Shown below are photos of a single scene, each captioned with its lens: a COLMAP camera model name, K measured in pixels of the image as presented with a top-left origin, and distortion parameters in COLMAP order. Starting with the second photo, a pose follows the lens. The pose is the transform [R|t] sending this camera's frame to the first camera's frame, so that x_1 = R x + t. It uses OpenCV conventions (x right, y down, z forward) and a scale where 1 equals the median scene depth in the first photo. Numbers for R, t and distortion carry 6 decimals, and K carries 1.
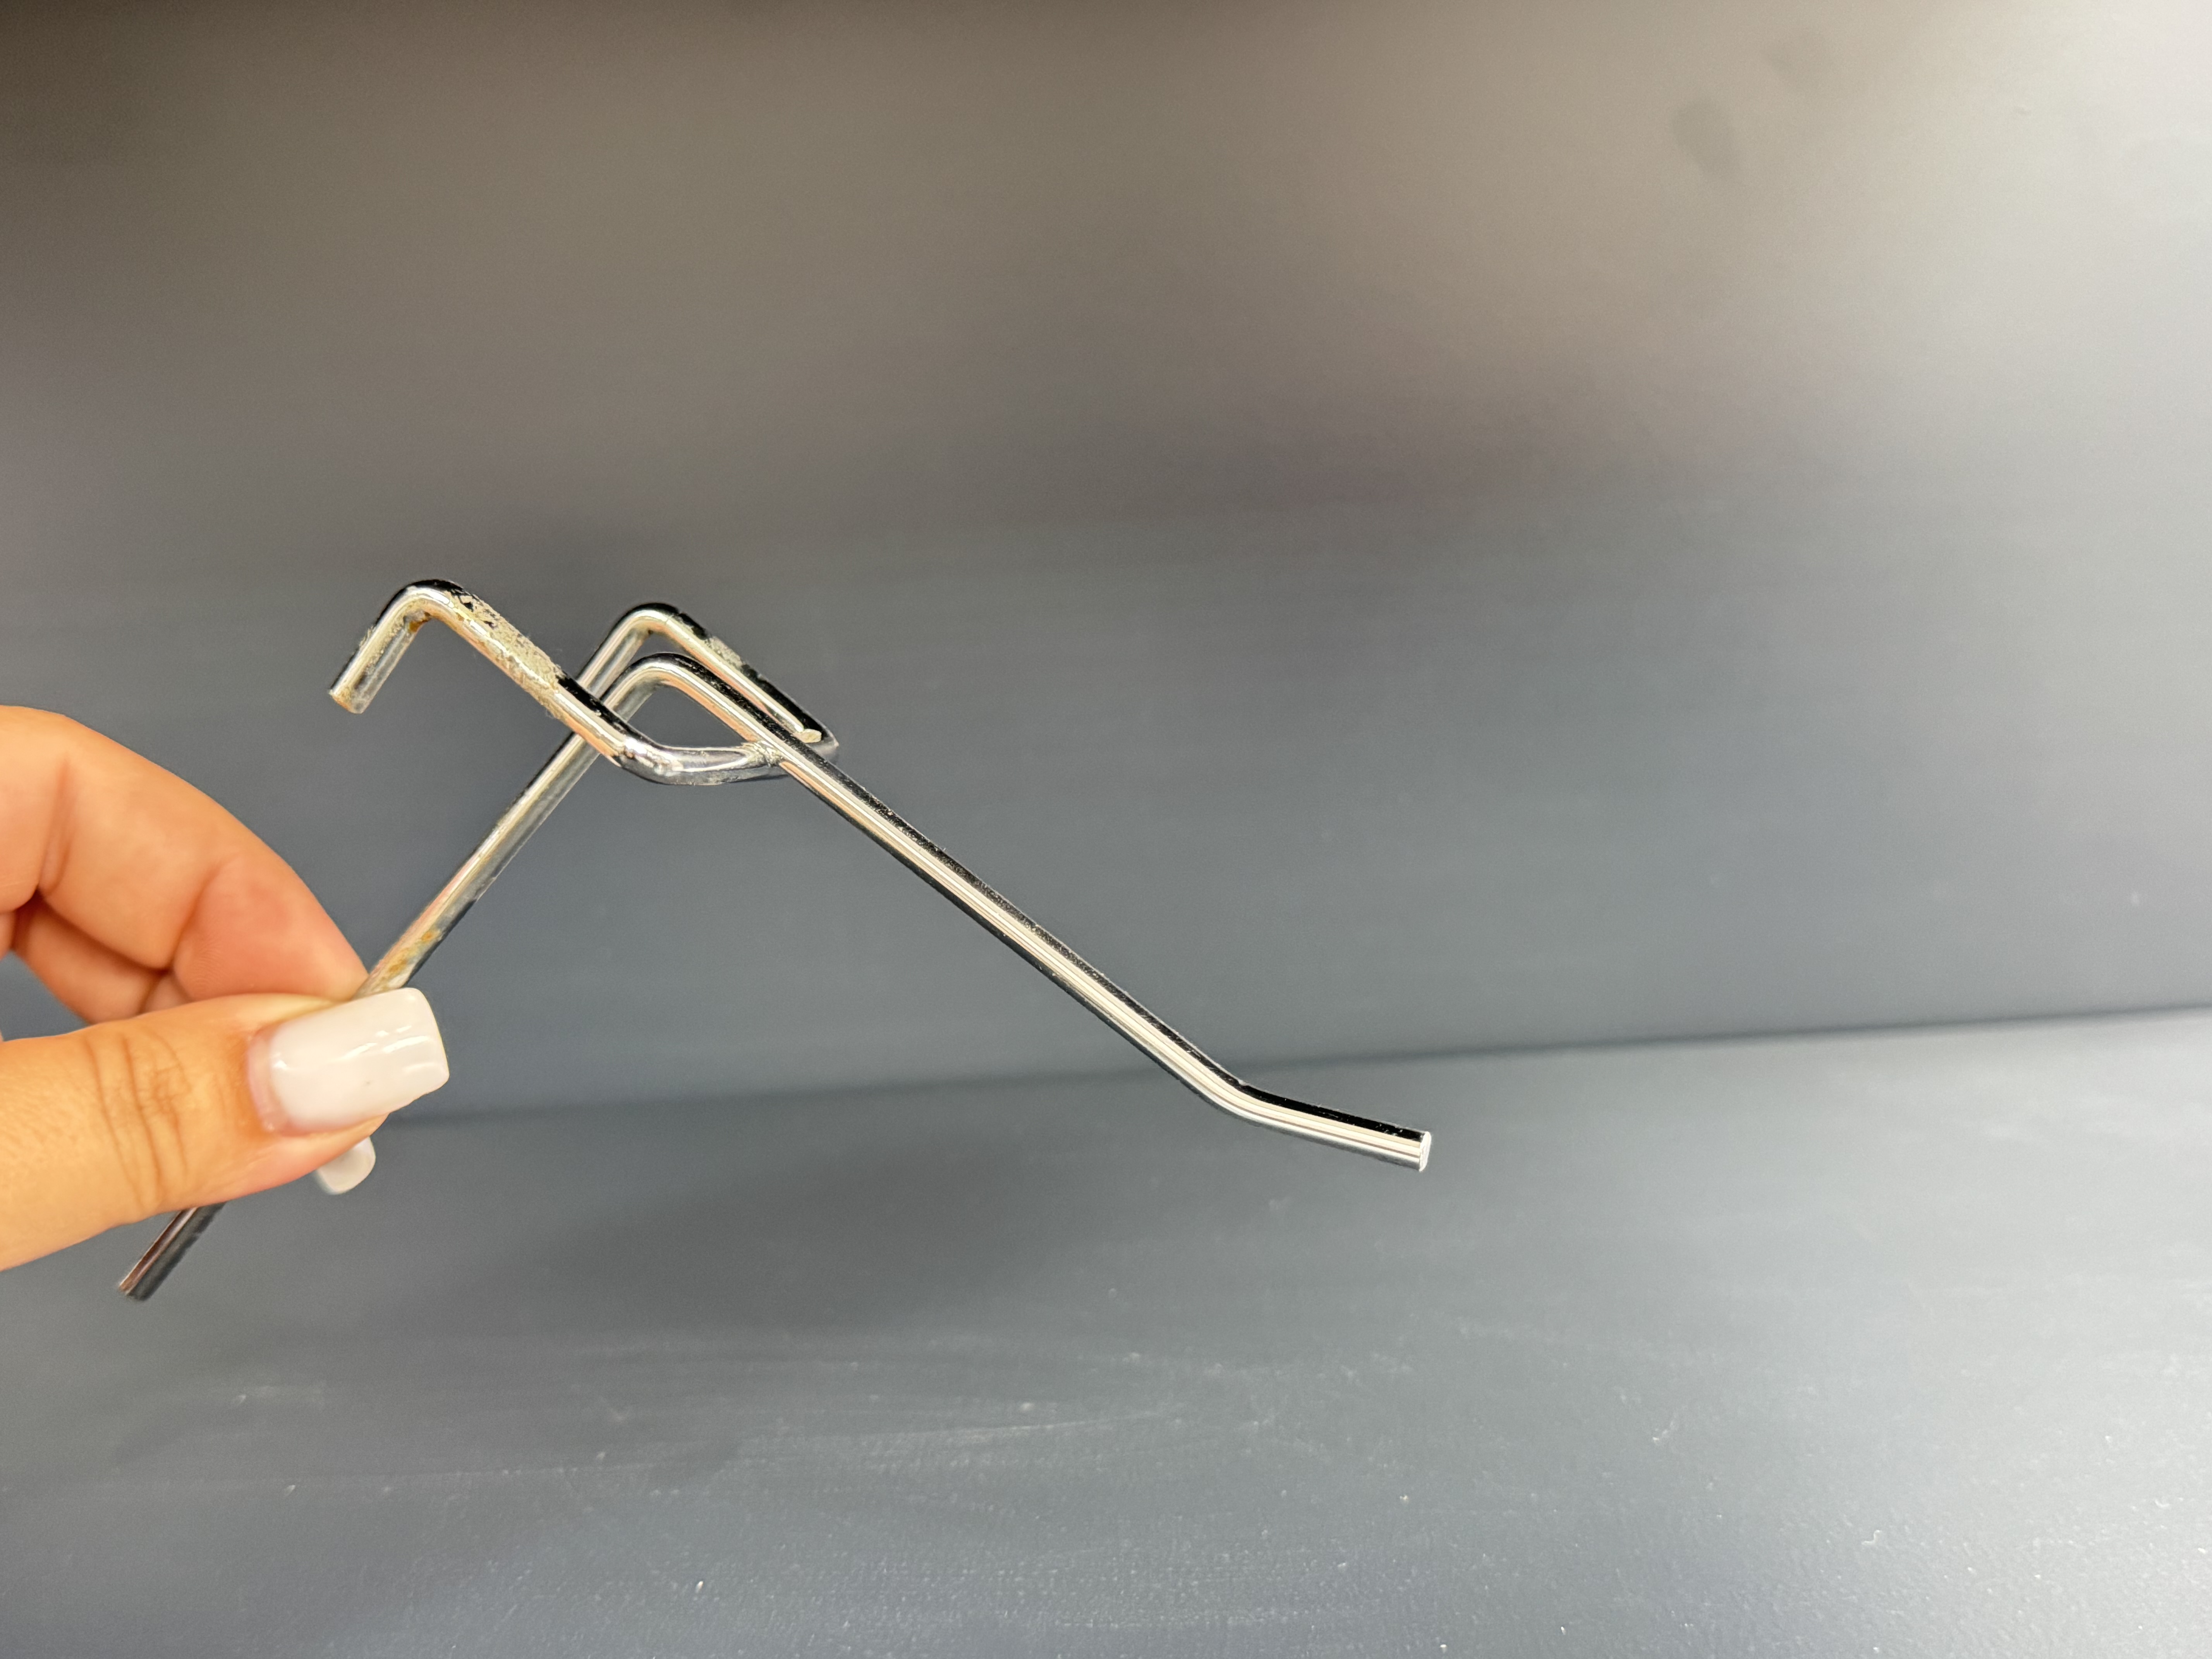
lens RADIAL K [[2255.5, 0, 1109.7], [0, 2255.5, 834.2], [0, 0, 1]] dist [0.123880, -0.334929]
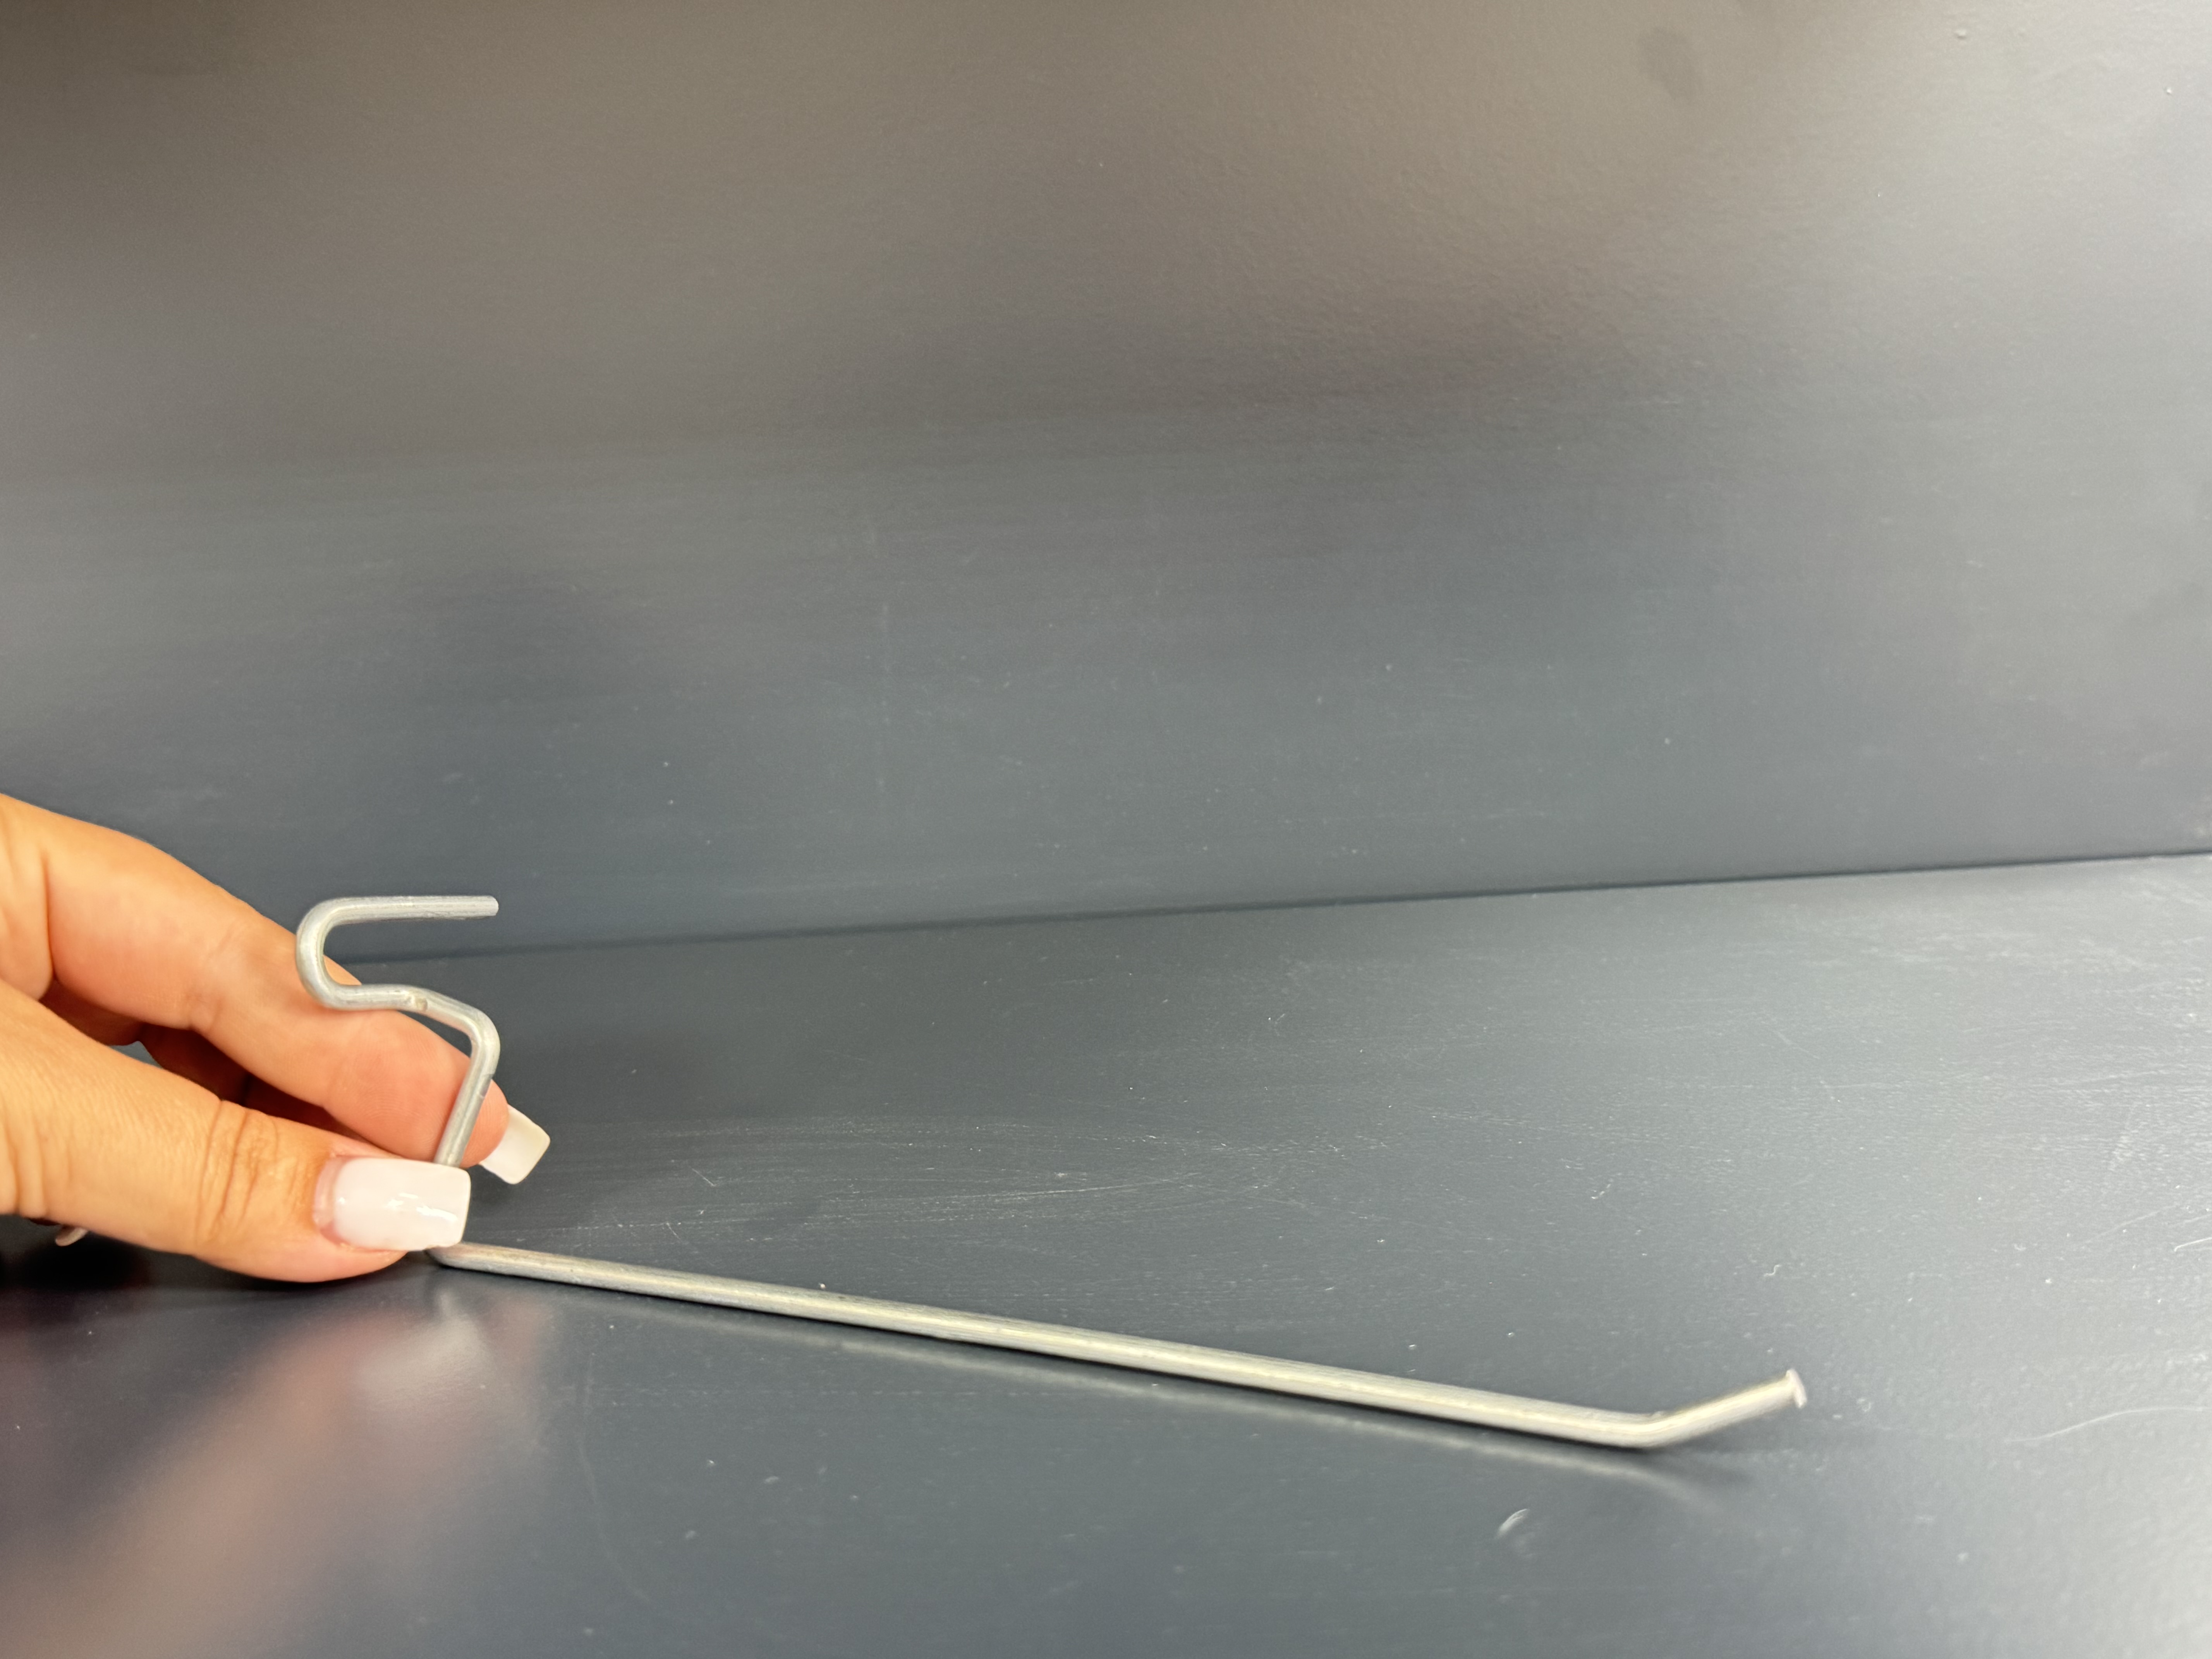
lens RADIAL K [[2216.8, 0, 1106.0], [0, 2216.8, 829.5], [0, 0, 1]] dist [0.179096, -0.440164]
pose [[0.999987, 0.003698, 0.003395, -0.018958], [-0.003853, 0.998895, 0.046831, 0.019946], [-0.003218, -0.046843, 0.998897, -0.153565]]
